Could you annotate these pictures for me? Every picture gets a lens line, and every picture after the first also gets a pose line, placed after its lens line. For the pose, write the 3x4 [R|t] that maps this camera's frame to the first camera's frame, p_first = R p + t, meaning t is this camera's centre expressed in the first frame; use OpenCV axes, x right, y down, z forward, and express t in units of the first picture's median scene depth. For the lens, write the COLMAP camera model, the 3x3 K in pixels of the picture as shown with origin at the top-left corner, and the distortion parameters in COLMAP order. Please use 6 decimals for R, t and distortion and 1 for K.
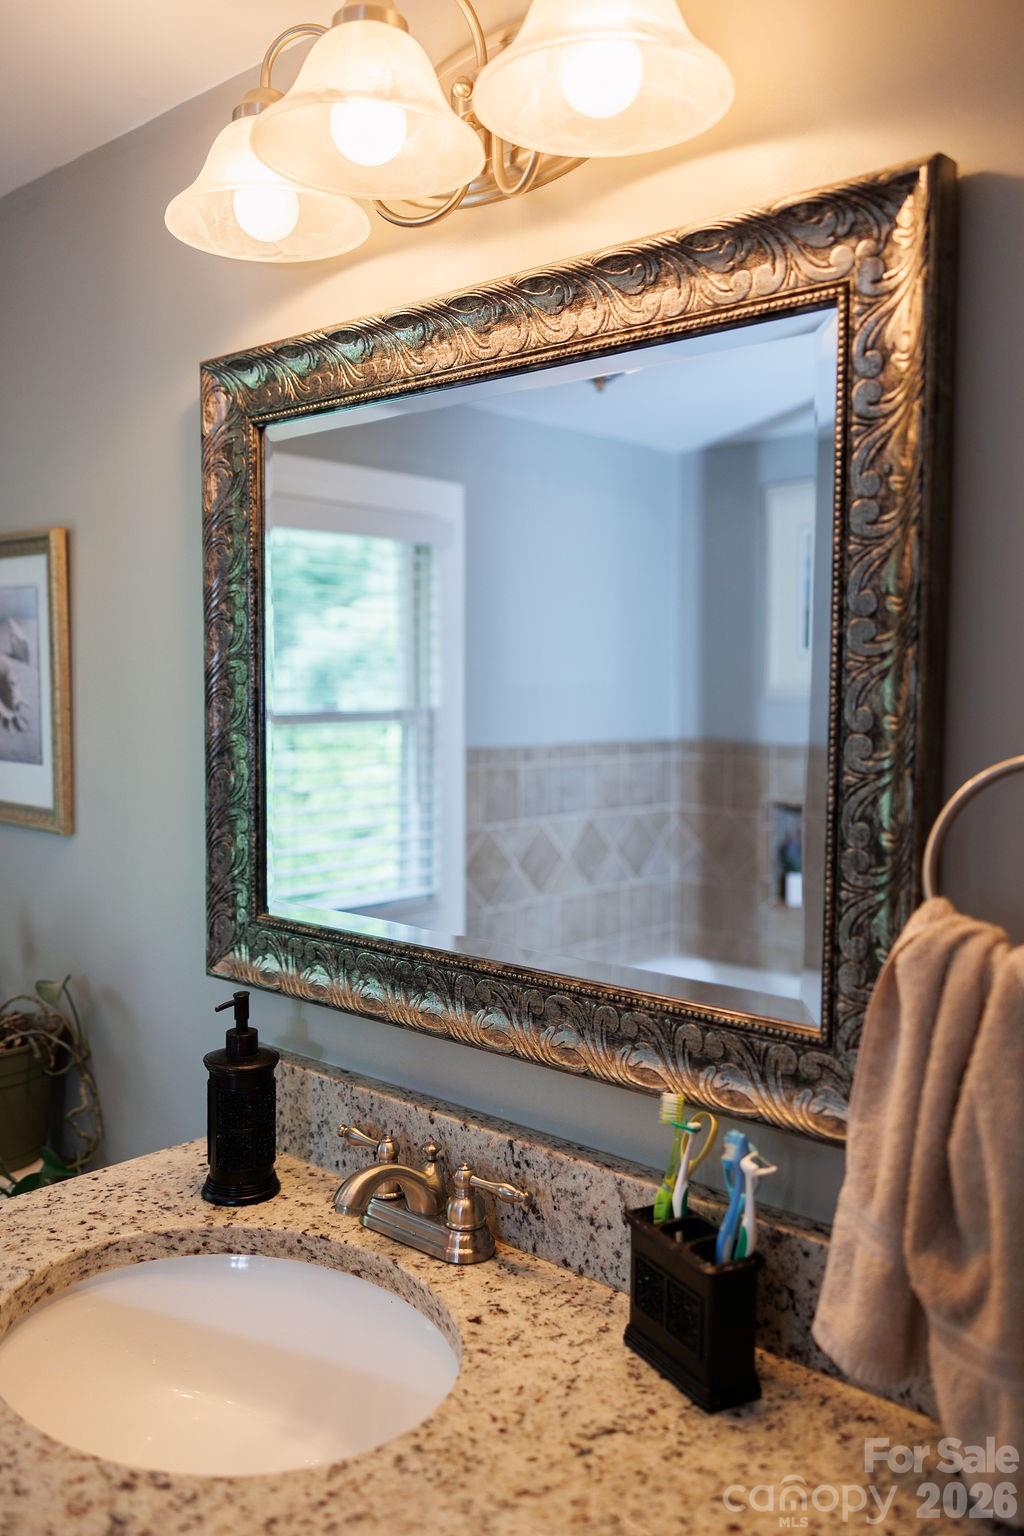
lens RADIAL K [[1241.7, 0, 512.0], [0, 1241.7, 768.0], [0, 0, 1]] dist [0.013313, -0.016929]
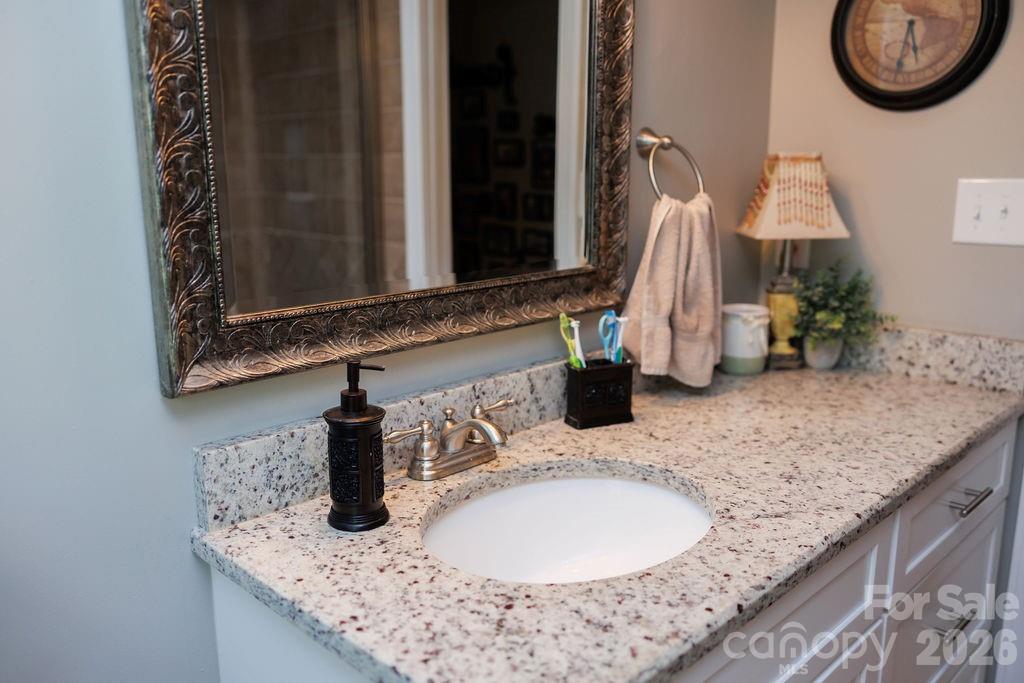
lens RADIAL K [[827.8, 0, 512.0], [0, 827.8, 341.5], [0, 0, 1]] dist [0.013313, -0.016929]
pose [[0.051863, -0.225115, 0.972951, -1.154391], [0.063602, 0.973029, 0.221743, -0.003890], [-0.996627, 0.050381, 0.064782, 0.936434]]
